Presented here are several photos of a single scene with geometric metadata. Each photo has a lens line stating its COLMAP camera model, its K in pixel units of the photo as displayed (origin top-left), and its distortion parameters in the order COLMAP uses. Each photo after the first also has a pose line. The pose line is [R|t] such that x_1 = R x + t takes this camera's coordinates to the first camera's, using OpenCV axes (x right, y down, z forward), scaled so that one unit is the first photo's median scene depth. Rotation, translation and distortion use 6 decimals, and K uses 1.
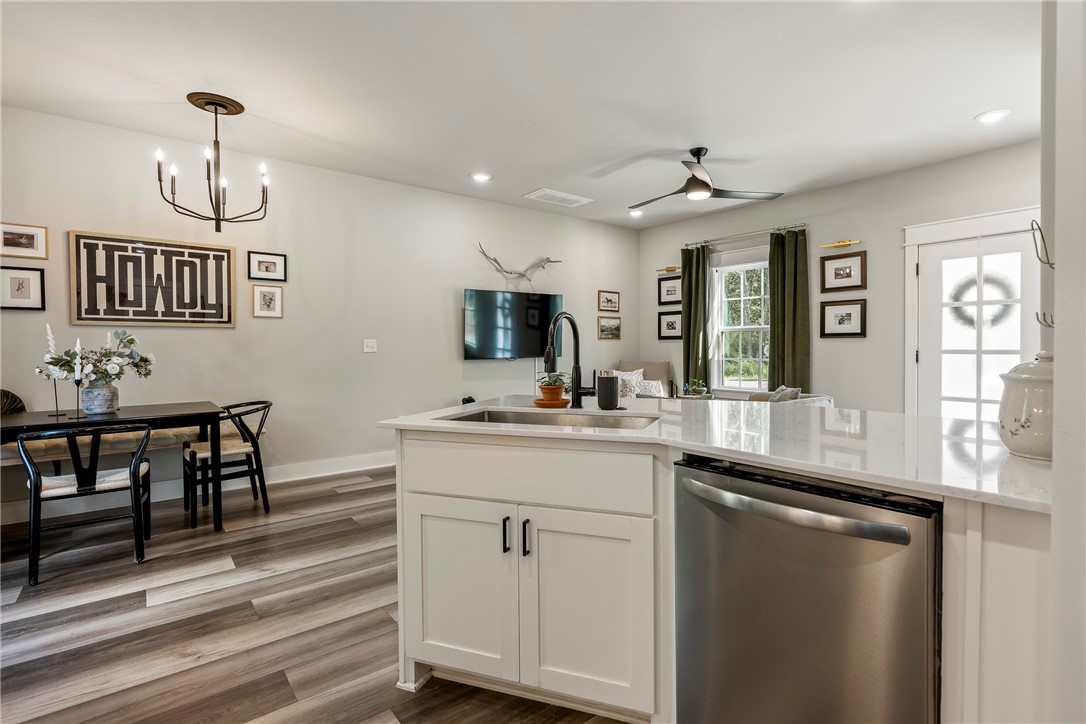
lens RADIAL K [[511.2, 0, 544.9], [0, 511.2, 356.9], [0, 0, 1]] dist [0.008216, -0.001294]
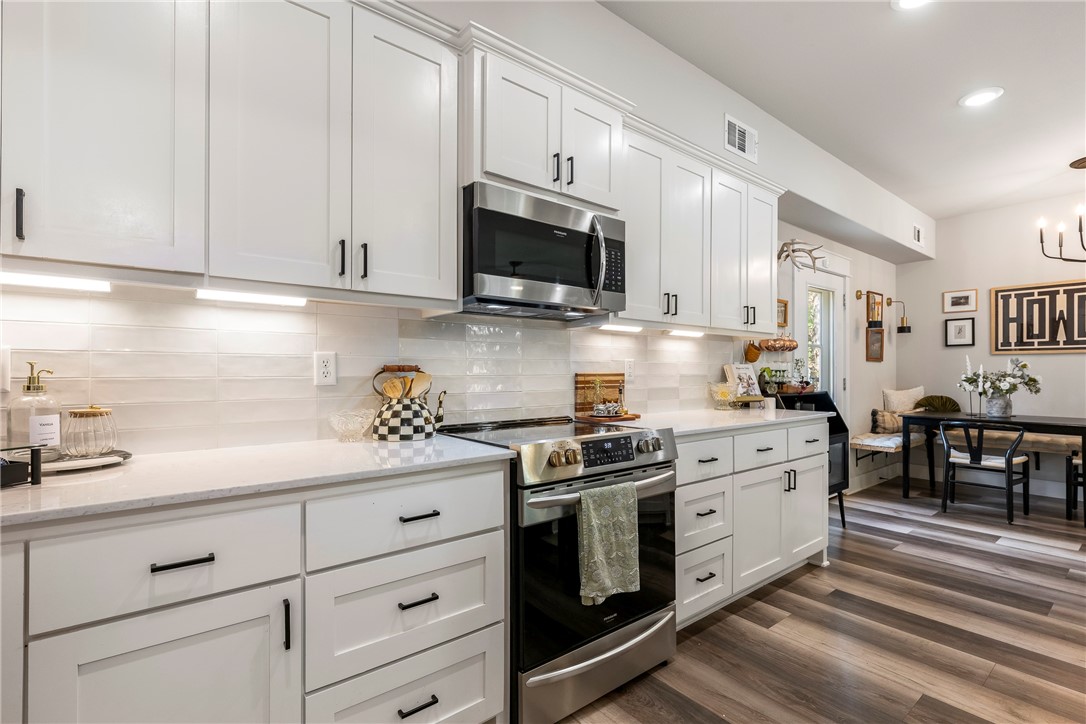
lens RADIAL K [[511.2, 0, 542.4], [0, 511.2, 367.5], [0, 0, 1]] dist [0.008216, -0.001294]
pose [[-0.015589, -0.003609, -0.999872, 0.457105], [-0.023726, 0.999713, -0.003238, 0.006005], [0.999597, 0.023673, -0.015670, -0.188502]]
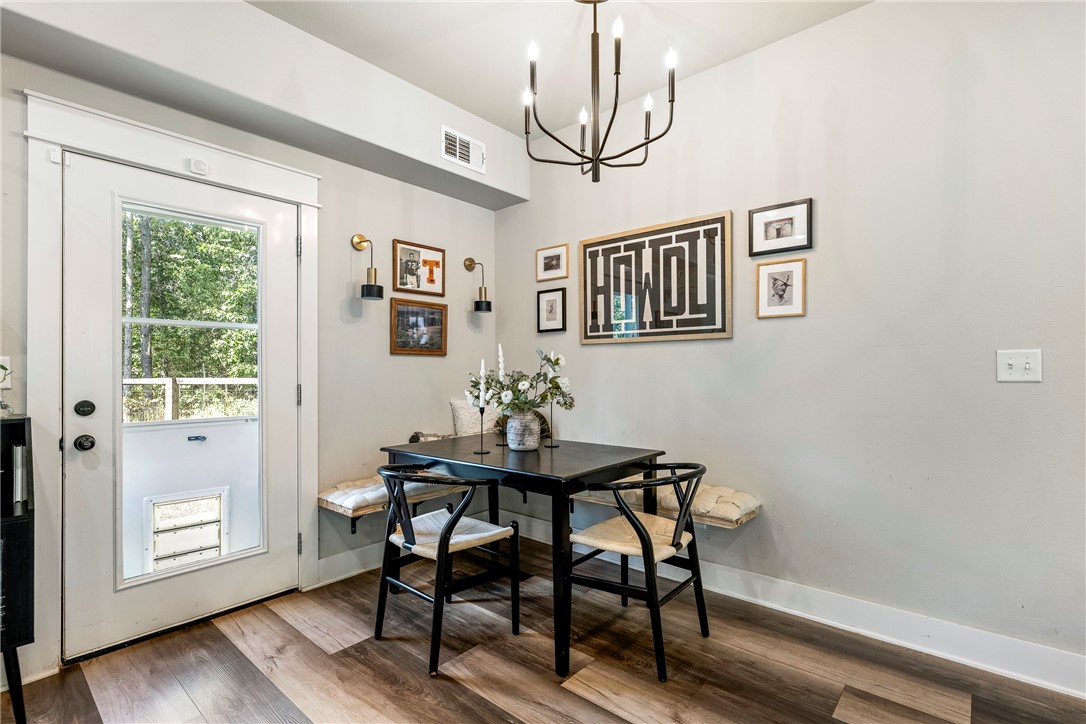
lens RADIAL K [[511.2, 0, 548.4], [0, 511.2, 366.0], [0, 0, 1]] dist [0.008216, -0.001294]
pose [[0.215770, -0.002771, -0.976440, -0.039032], [-0.014214, 0.999881, -0.005978, -0.015915], [0.976341, 0.015169, 0.215705, 0.666404]]
